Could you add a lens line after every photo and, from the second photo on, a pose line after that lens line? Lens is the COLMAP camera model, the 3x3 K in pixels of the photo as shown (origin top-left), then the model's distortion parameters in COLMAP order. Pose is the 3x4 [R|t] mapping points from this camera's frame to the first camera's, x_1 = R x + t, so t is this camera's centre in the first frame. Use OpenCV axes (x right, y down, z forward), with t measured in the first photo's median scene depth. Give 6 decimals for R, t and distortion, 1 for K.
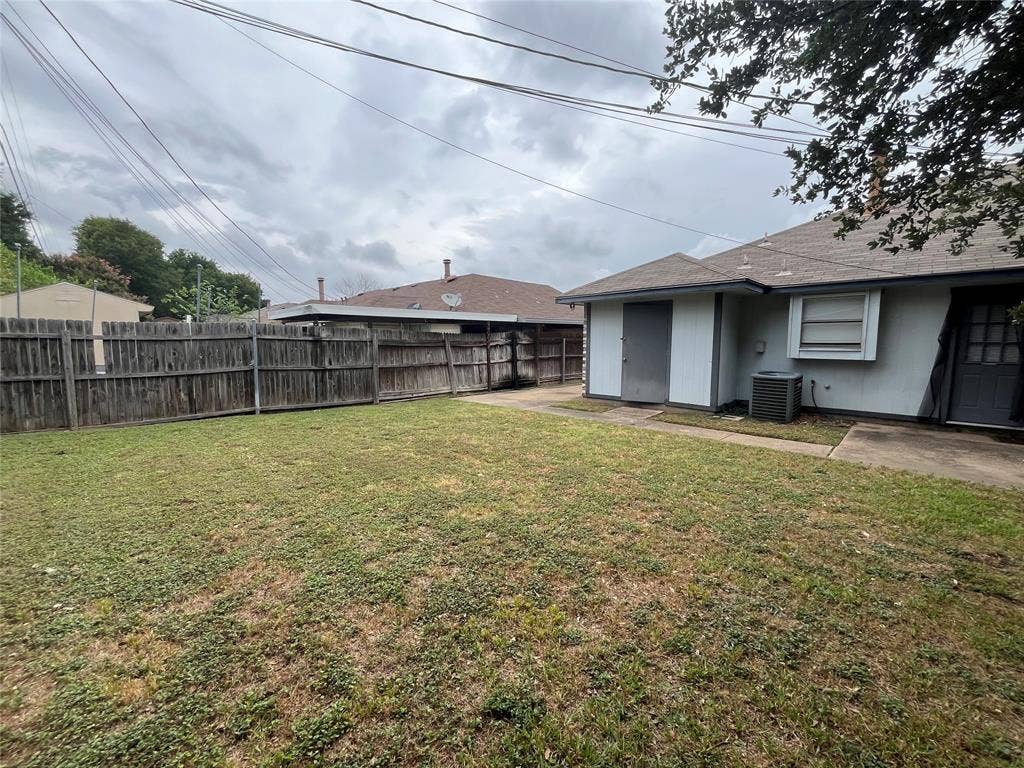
lens RADIAL K [[411.1, 0, 512.1], [0, 411.1, 383.6], [0, 0, 1]] dist [0.001450, 0.000172]
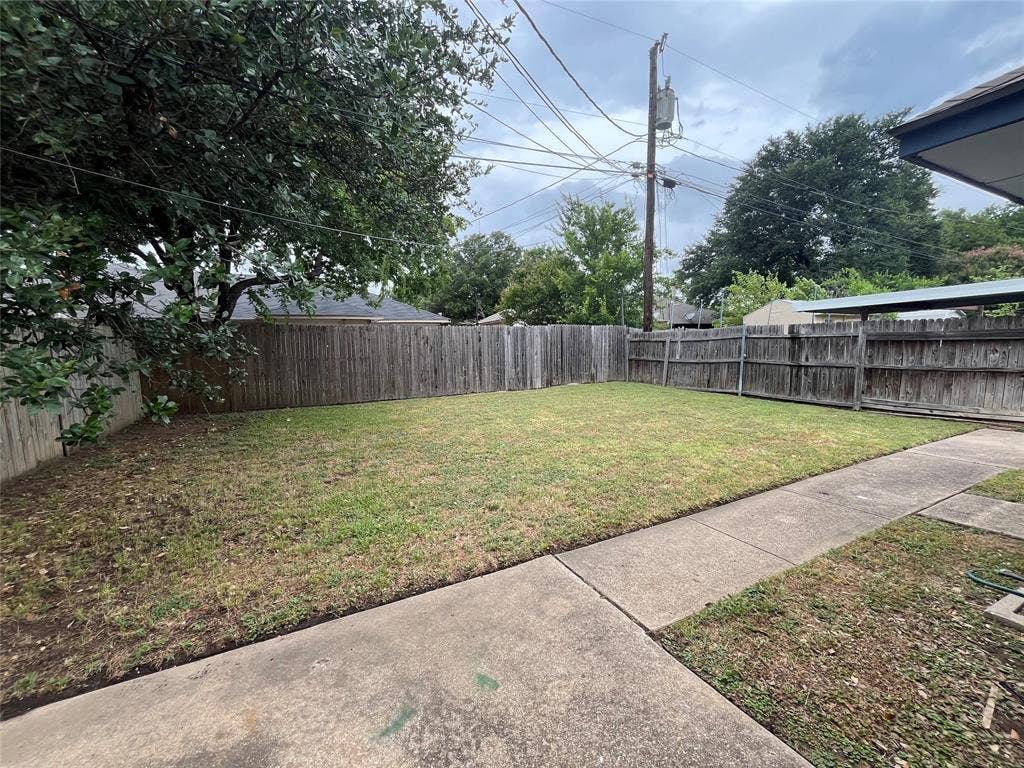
lens RADIAL K [[411.1, 0, 510.1], [0, 411.1, 386.2], [0, 0, 1]] dist [0.001450, 0.000172]
pose [[-0.323435, 0.096419, -0.941325, 0.771598], [-0.069169, 0.989725, 0.125143, -0.063552], [0.943719, 0.105586, -0.313443, 0.665223]]
